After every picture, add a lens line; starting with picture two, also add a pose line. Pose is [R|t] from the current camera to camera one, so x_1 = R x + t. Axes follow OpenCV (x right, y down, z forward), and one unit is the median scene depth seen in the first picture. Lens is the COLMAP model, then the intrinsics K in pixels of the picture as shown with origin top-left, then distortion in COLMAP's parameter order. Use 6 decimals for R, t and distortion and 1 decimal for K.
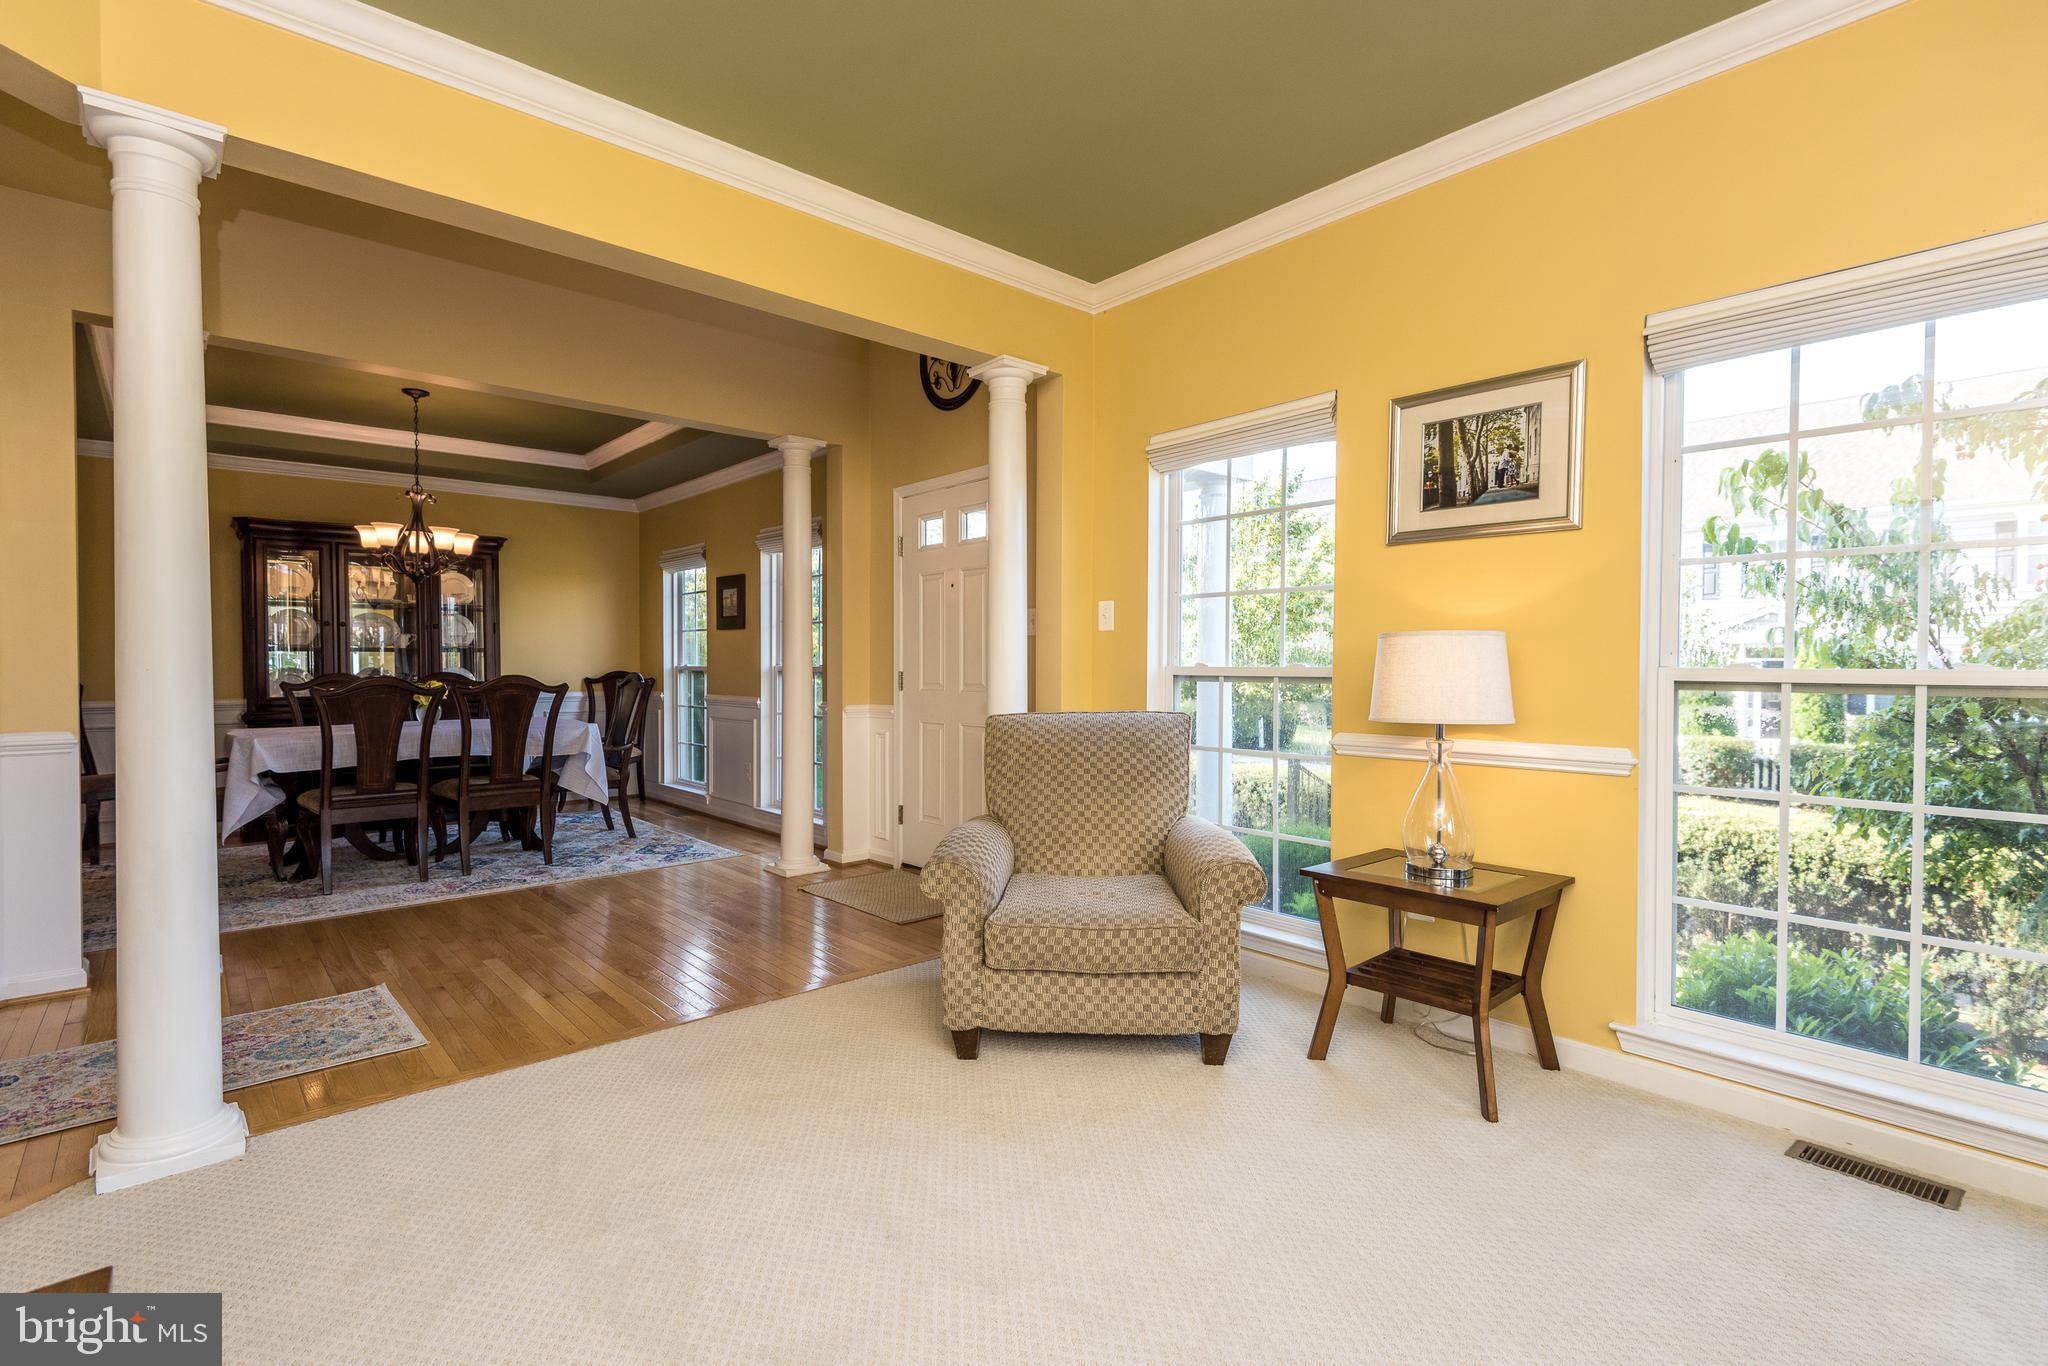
lens RADIAL K [[944.6, 0, 1024.0], [0, 944.6, 680.5], [0, 0, 1]] dist [0.020021, -0.000954]
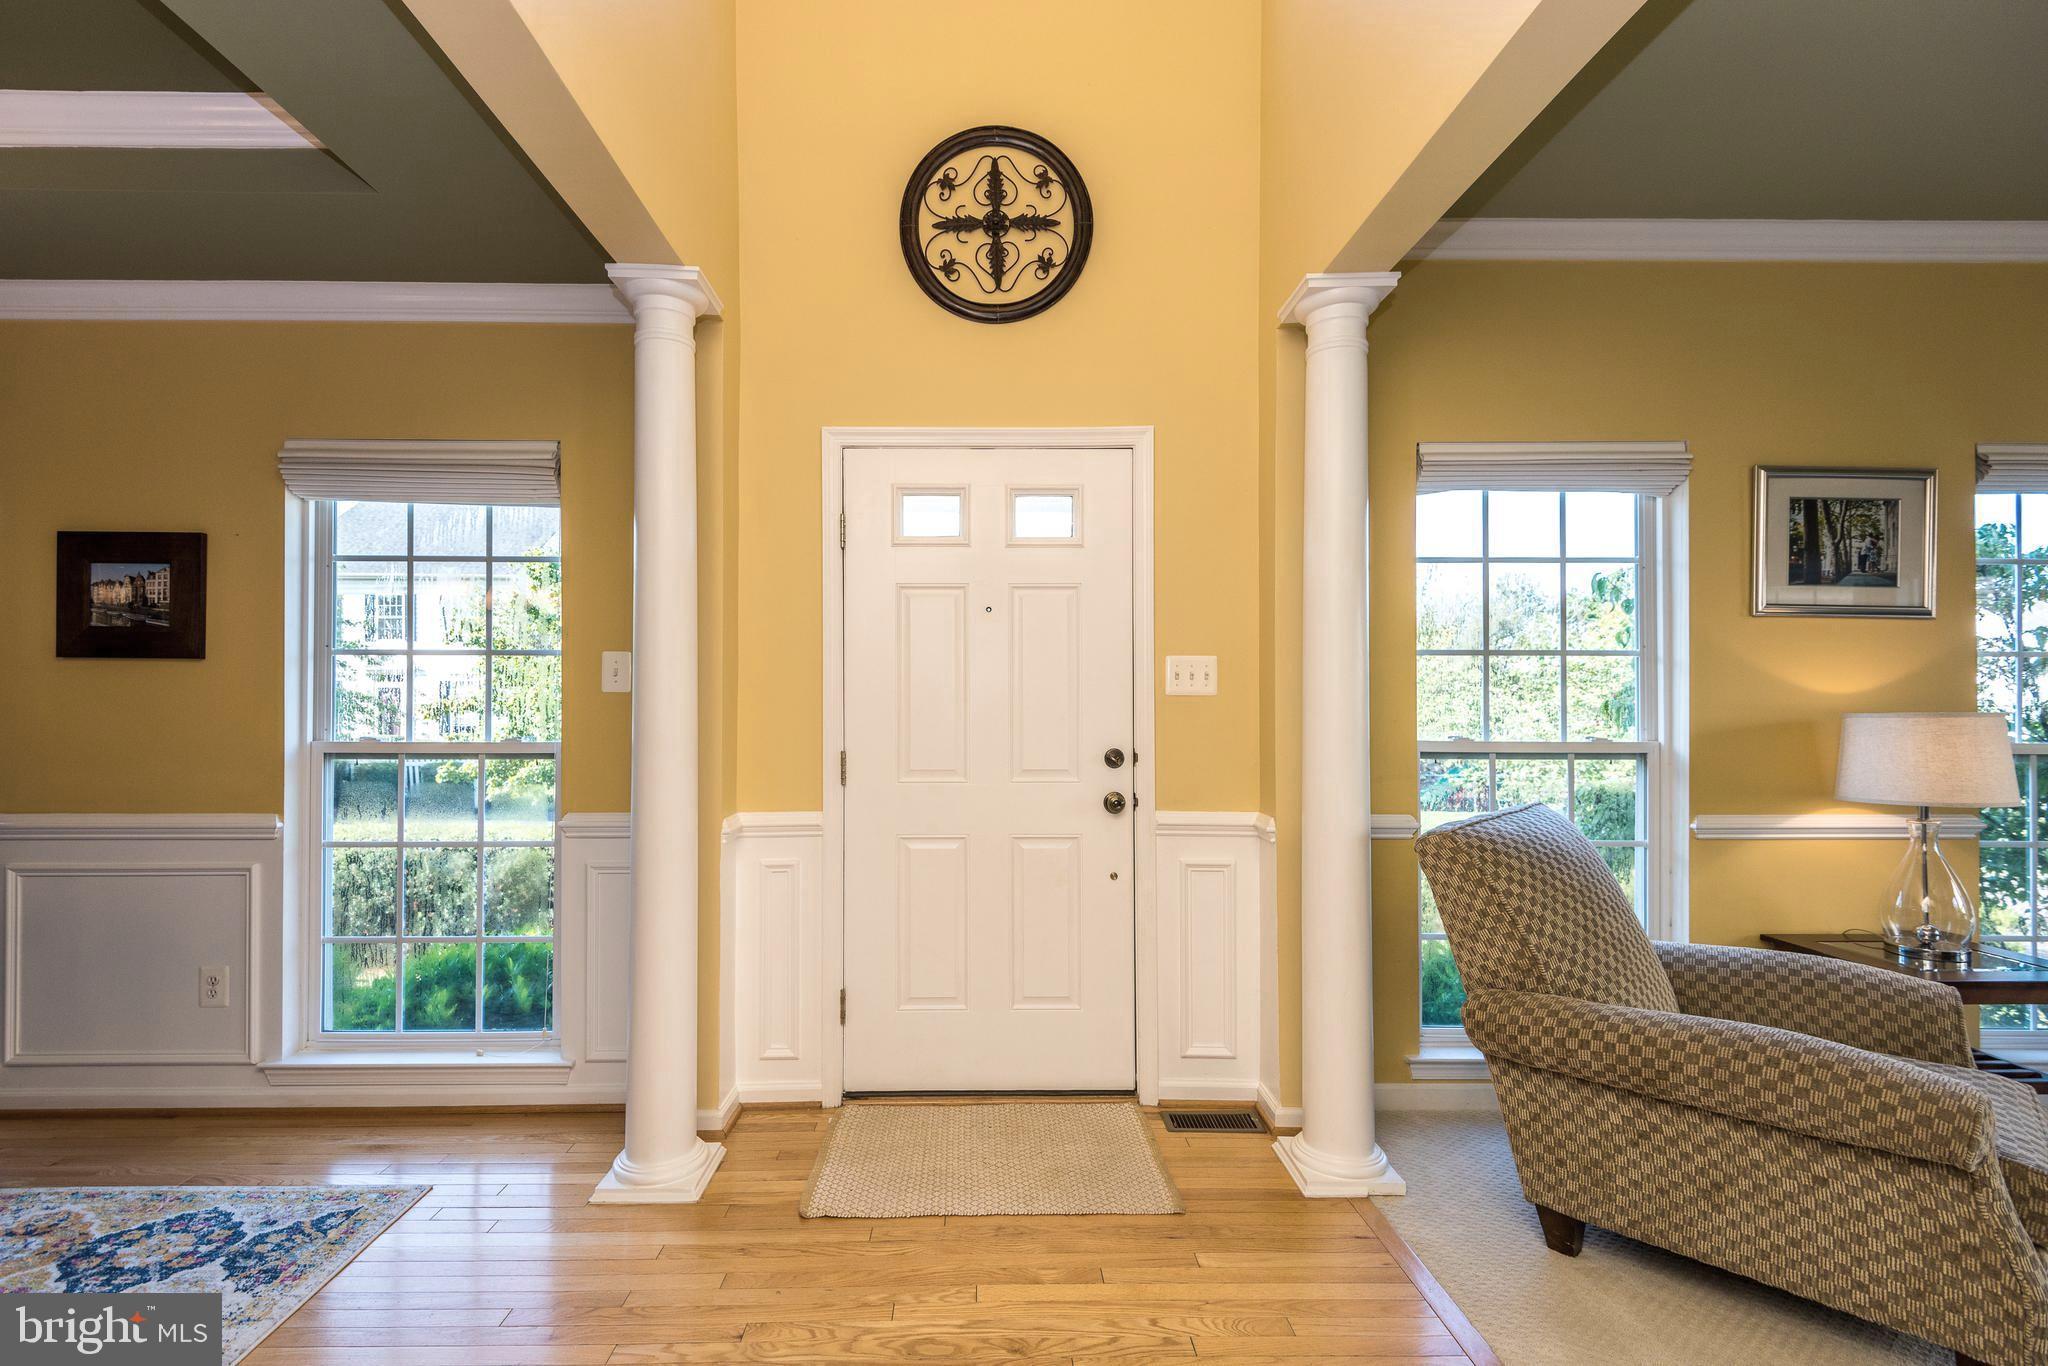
lens RADIAL K [[926.8, 0, 1026.2], [0, 926.8, 711.0], [0, 0, 1]] dist [0.000516, -0.000552]
pose [[0.654469, 0.003416, 0.756081, -0.855677], [0.013609, 0.999775, -0.016297, -0.042280], [-0.755966, 0.020956, 0.654275, 0.994623]]
